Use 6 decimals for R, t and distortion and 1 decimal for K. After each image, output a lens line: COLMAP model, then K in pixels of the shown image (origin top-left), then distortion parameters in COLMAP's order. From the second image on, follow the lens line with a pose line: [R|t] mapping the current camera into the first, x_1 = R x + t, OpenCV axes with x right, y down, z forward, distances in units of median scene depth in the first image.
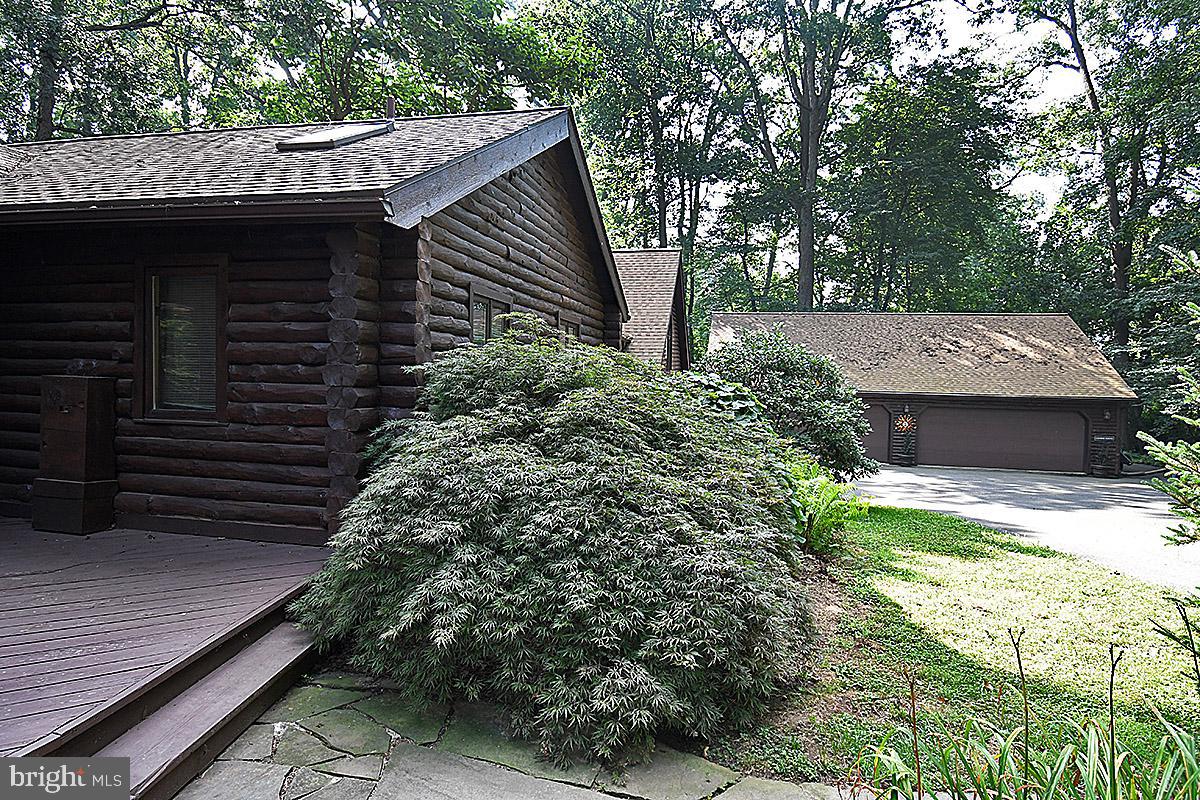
lens RADIAL K [[706.8, 0, 600.0], [0, 706.8, 400.0], [0, 0, 1]] dist [-0.002125, -0.000217]
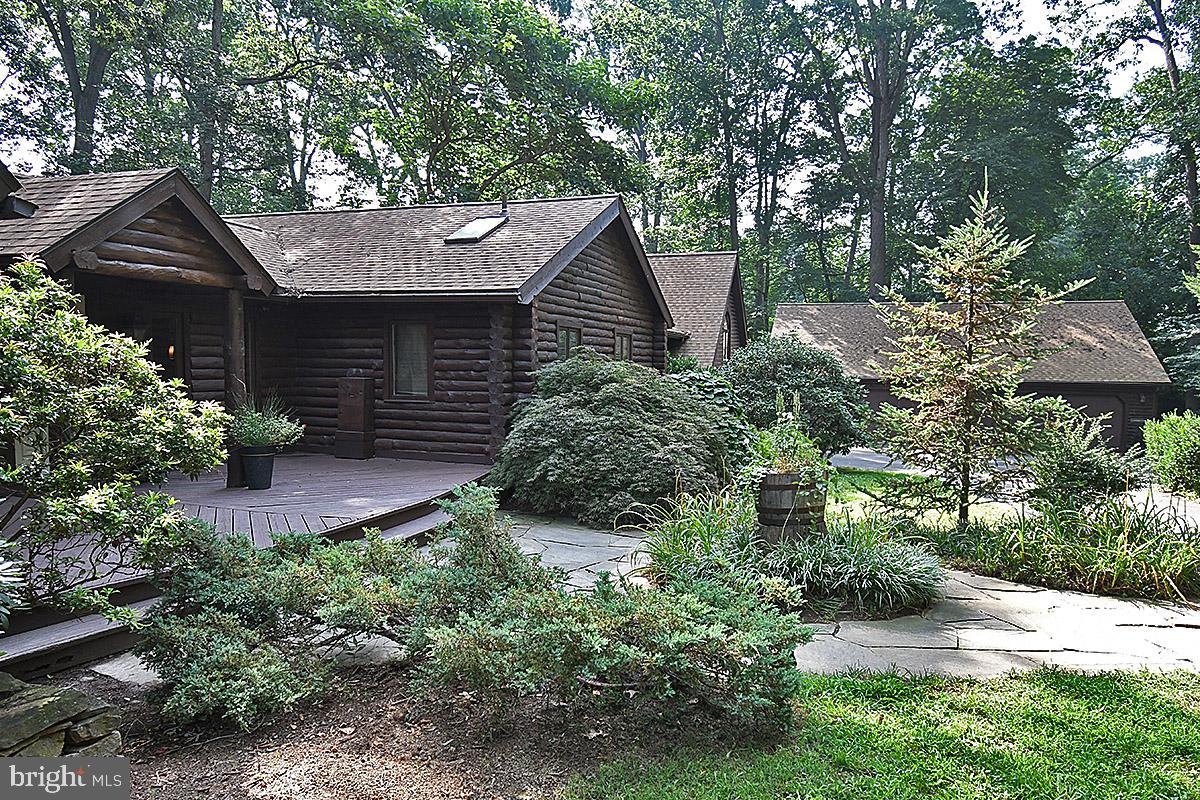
lens RADIAL K [[706.8, 0, 600.0], [0, 706.8, 400.0], [0, 0, 1]] dist [-0.002125, -0.000217]
pose [[0.993709, -0.005251, -0.111871, 0.133184], [0.007161, 0.999835, 0.016672, -0.000767], [0.111765, -0.017369, 0.993583, -0.836885]]
